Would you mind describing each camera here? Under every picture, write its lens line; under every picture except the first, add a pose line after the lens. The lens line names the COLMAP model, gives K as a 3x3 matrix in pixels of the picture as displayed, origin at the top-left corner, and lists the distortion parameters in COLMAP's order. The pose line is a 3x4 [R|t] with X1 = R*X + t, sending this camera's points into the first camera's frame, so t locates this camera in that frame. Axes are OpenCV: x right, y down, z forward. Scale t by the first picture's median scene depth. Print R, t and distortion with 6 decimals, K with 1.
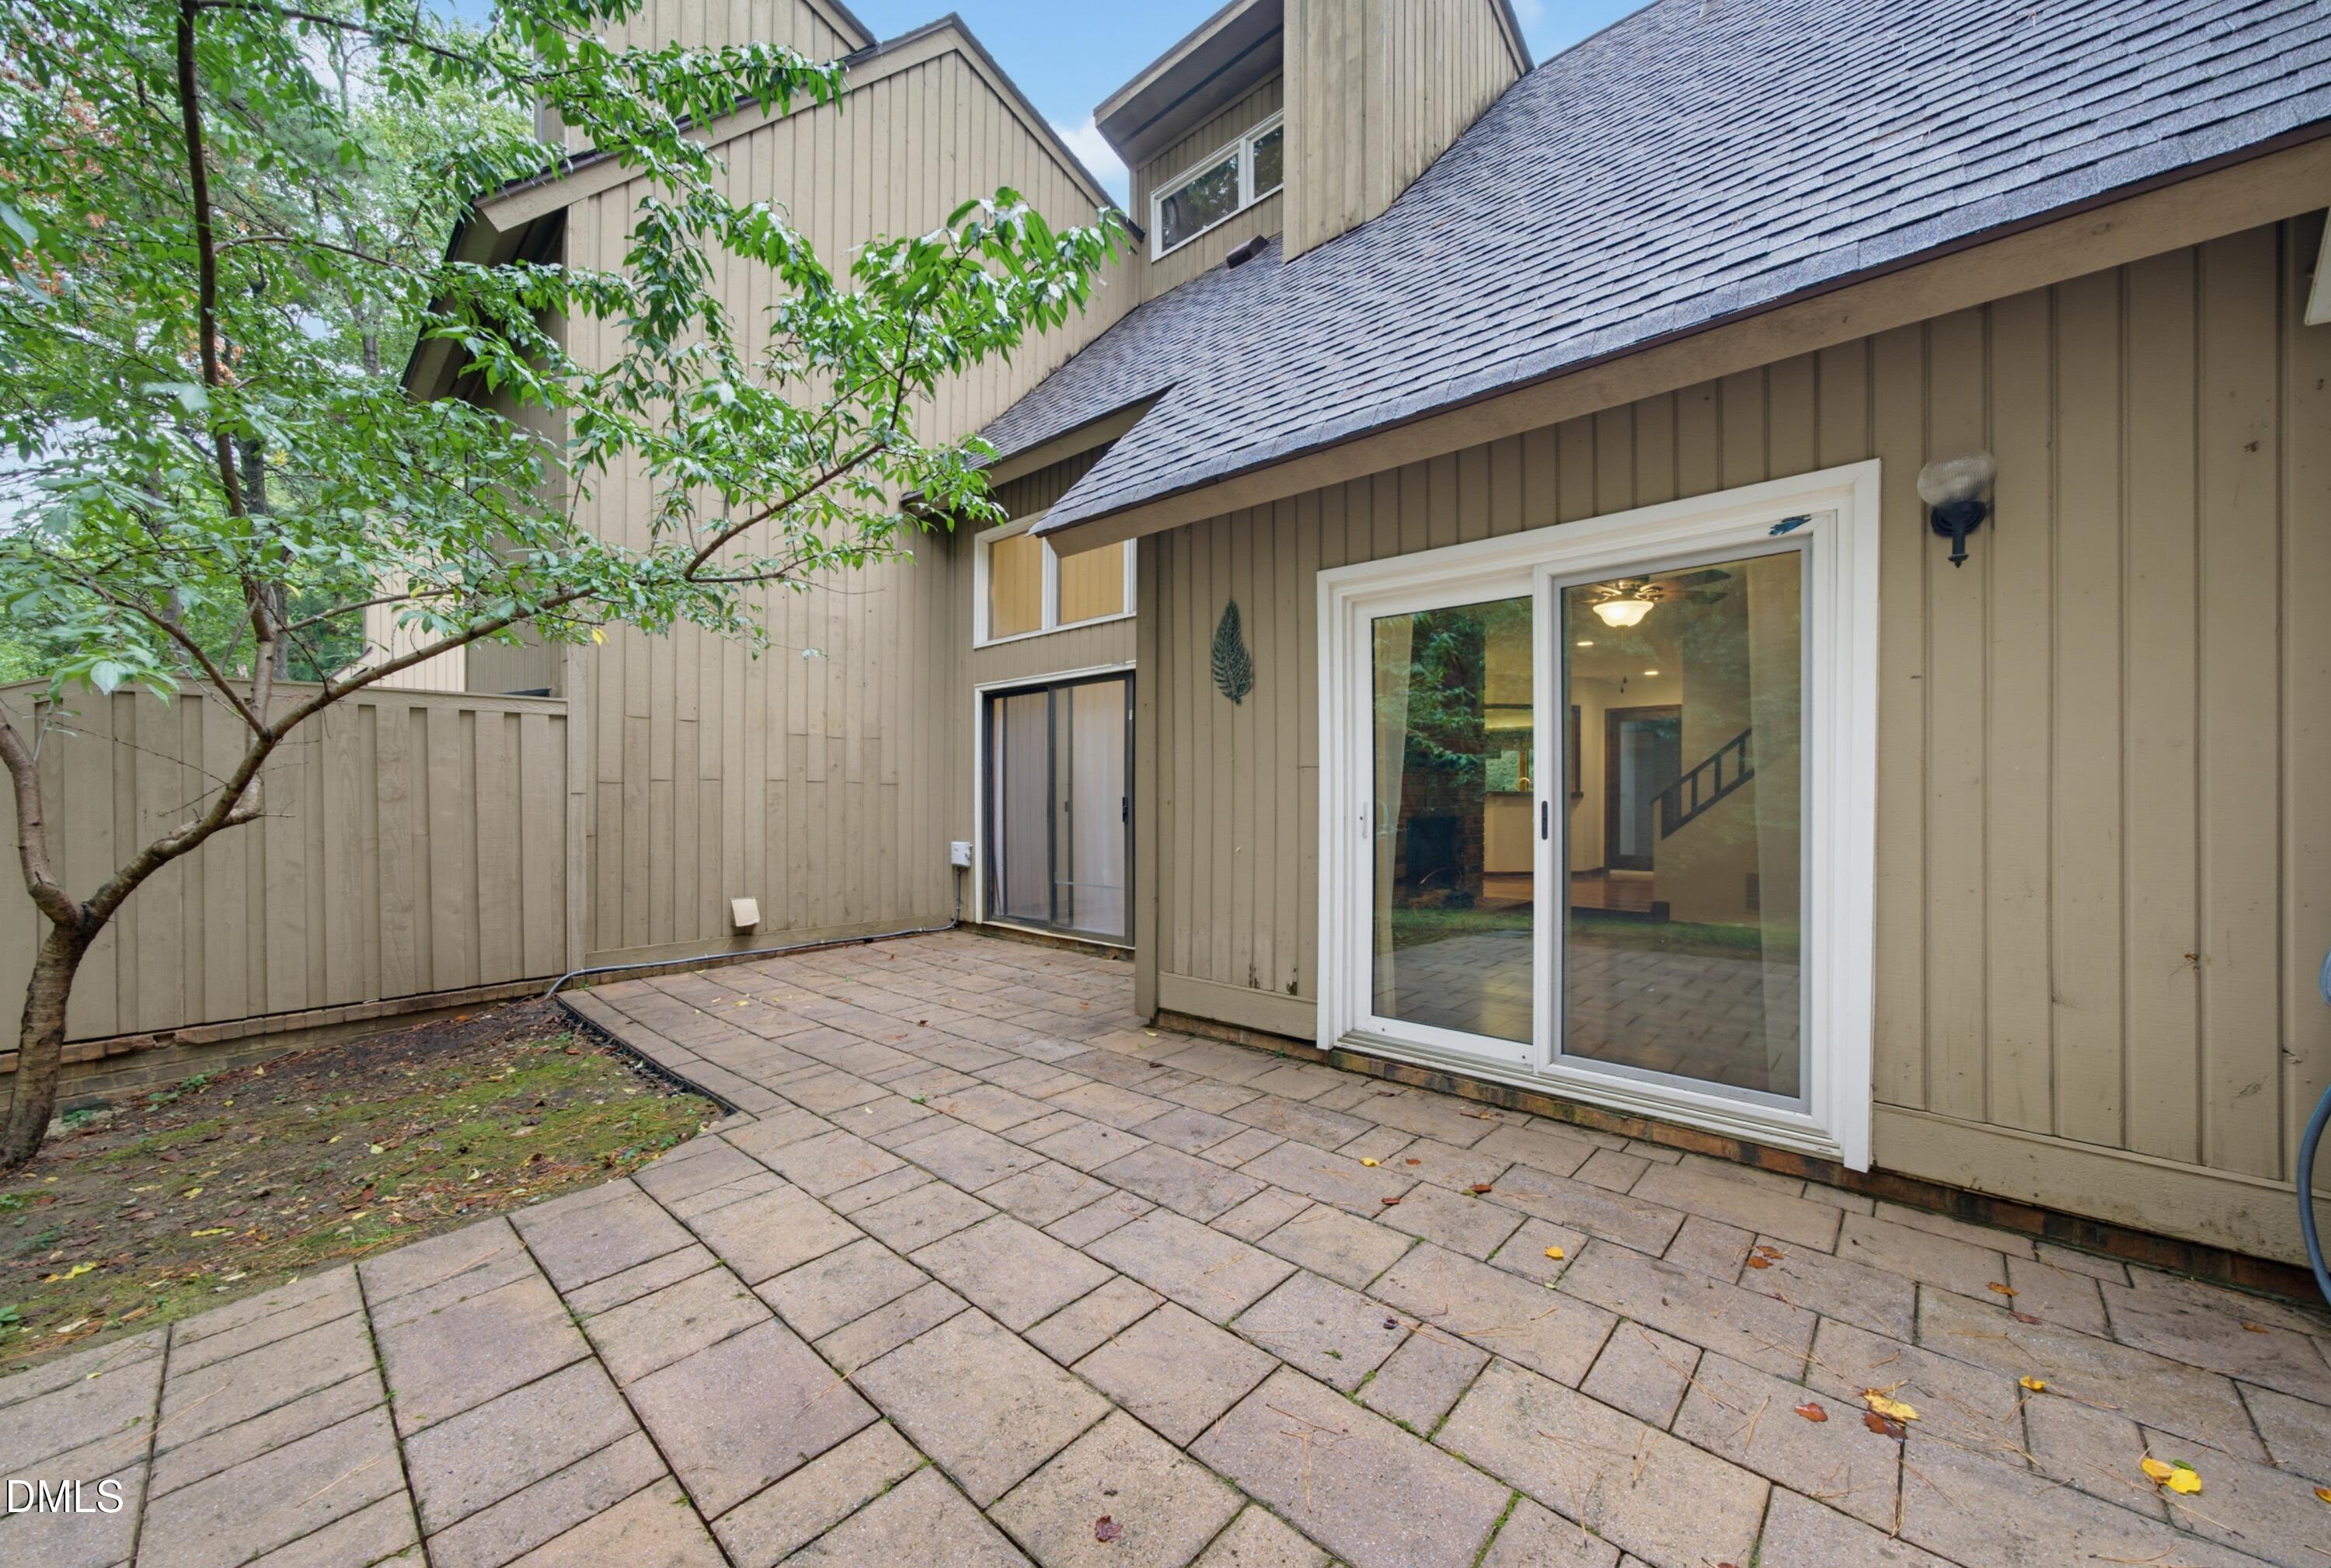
lens RADIAL K [[859.5, 0, 1163.8], [0, 859.5, 792.0], [0, 0, 1]] dist [-0.015310, 0.000145]
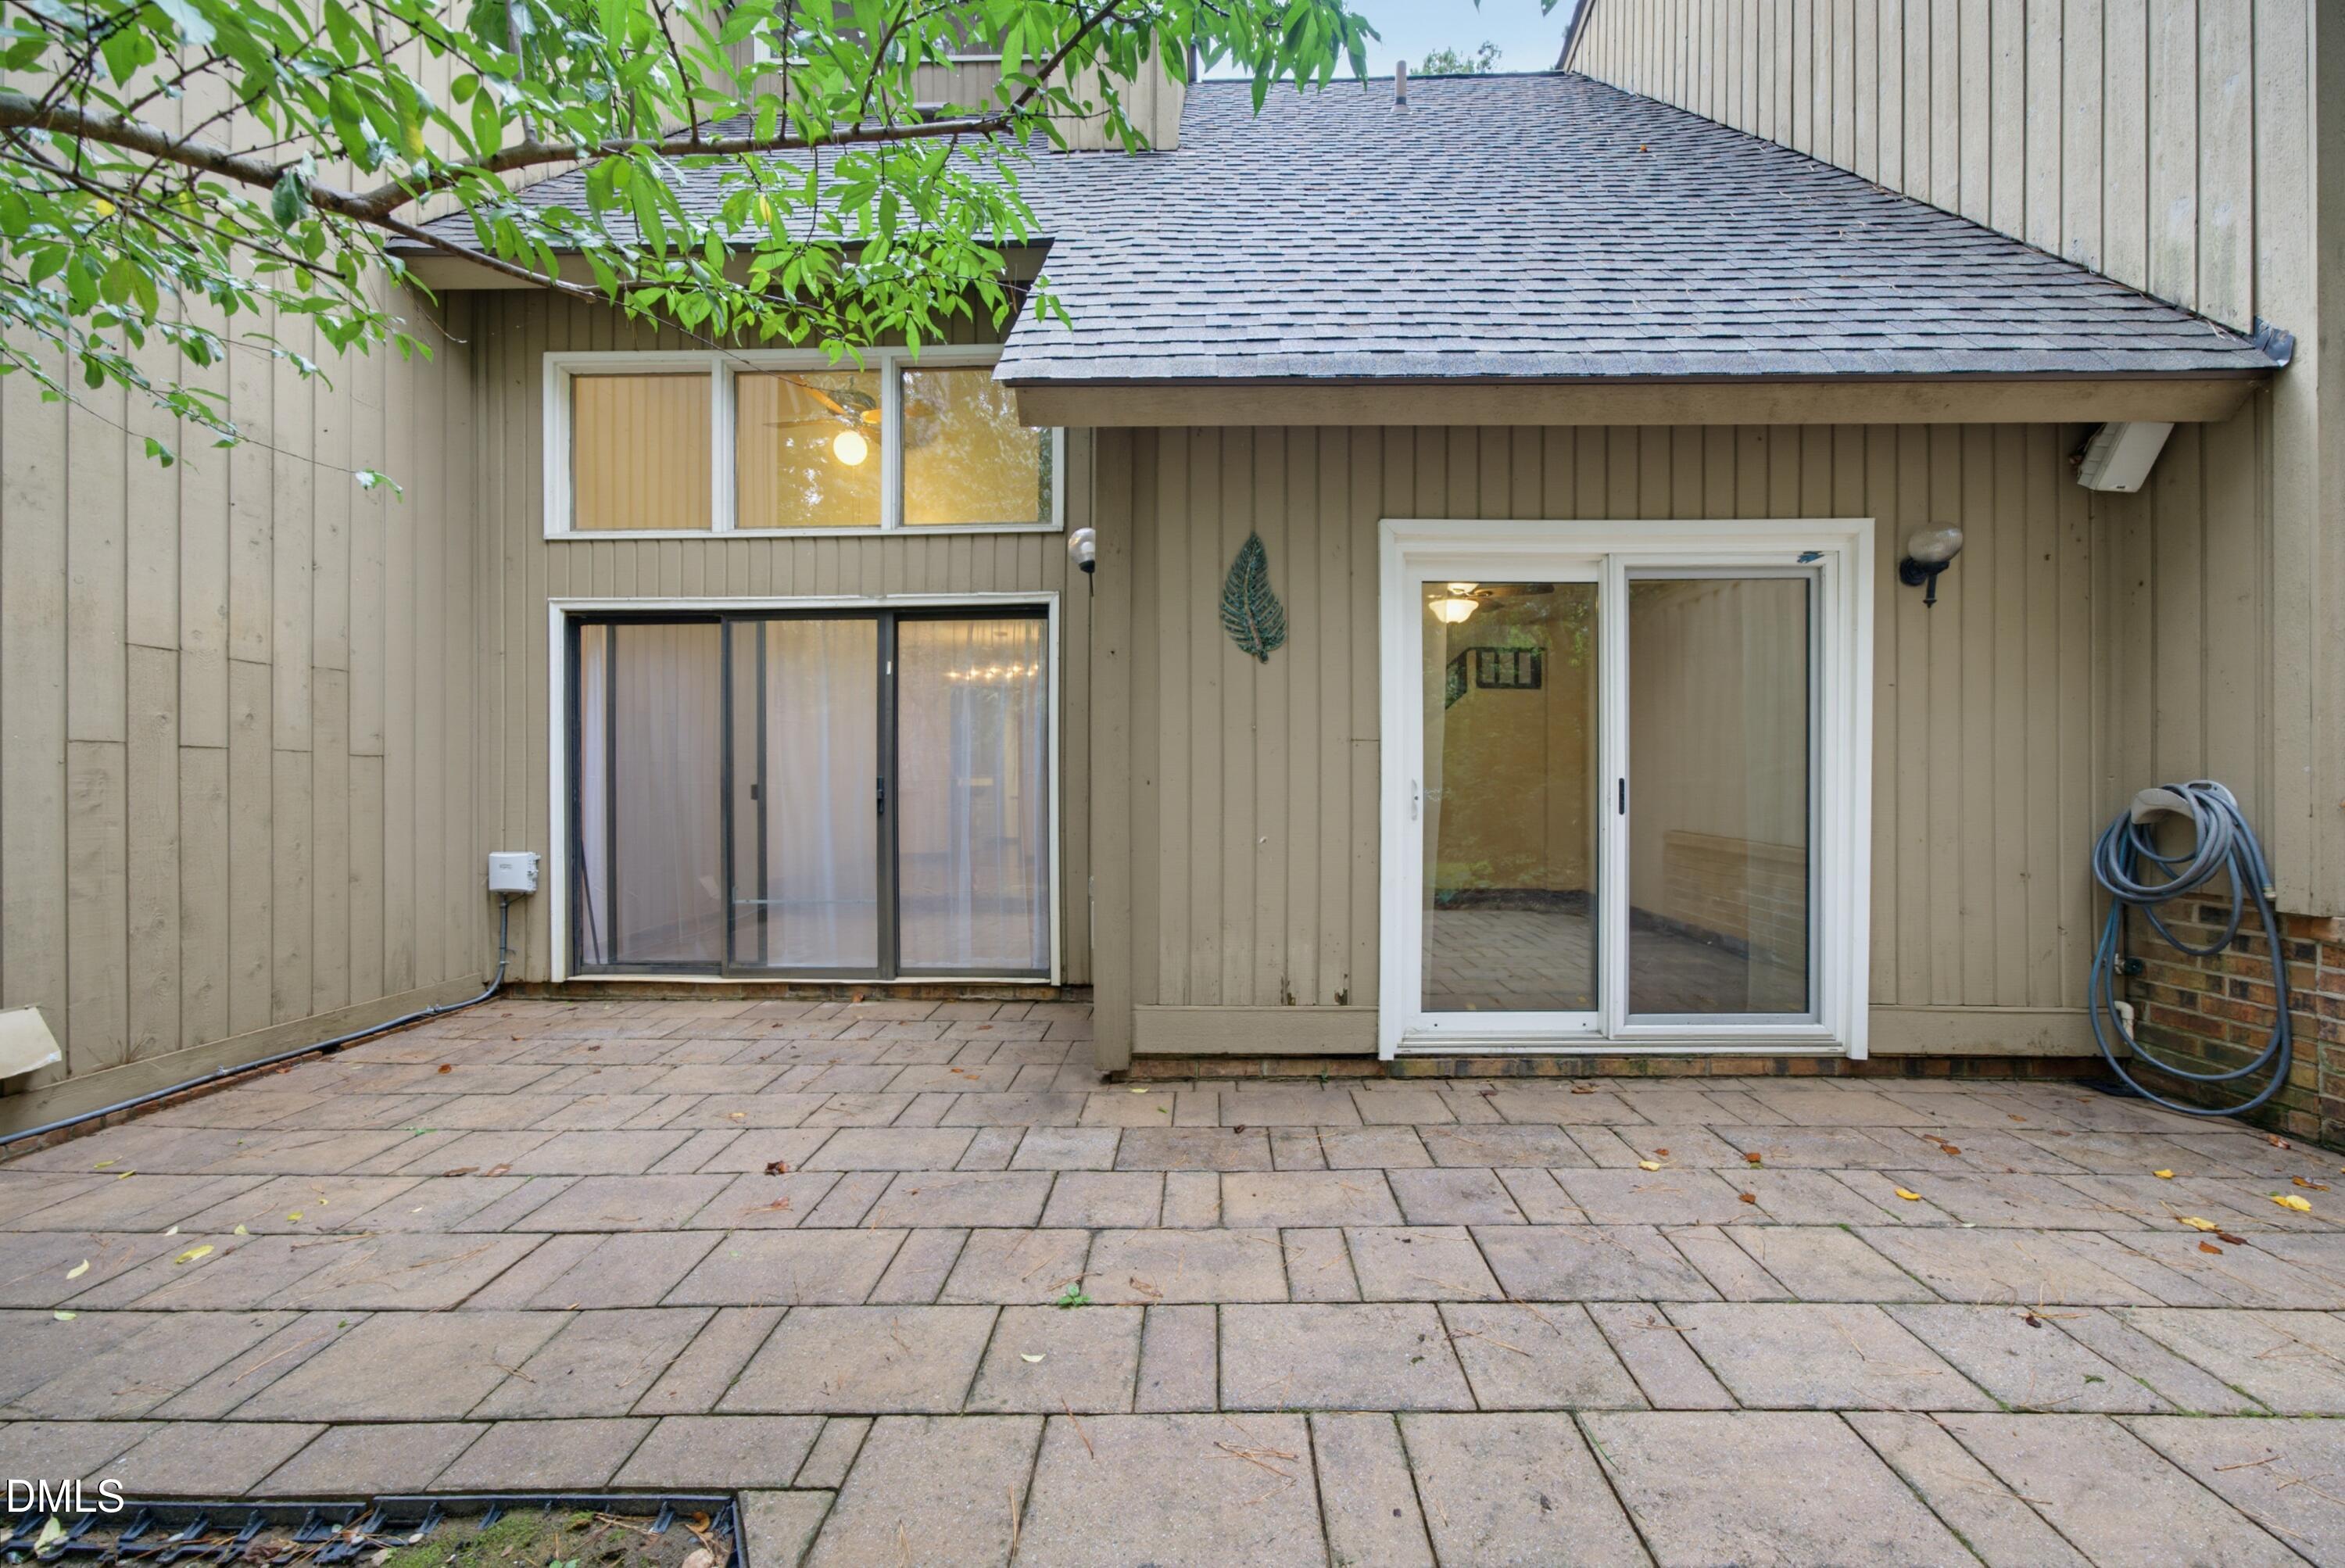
lens RADIAL K [[849.8, 0, 1375.9], [0, 849.8, 774.7], [0, 0, 1]] dist [-0.021899, 0.007069]
pose [[0.746495, 0.003556, 0.665382, -0.446929], [-0.001085, 0.999991, -0.004127, 0.010253], [-0.665391, 0.002359, 0.746492, 0.390483]]
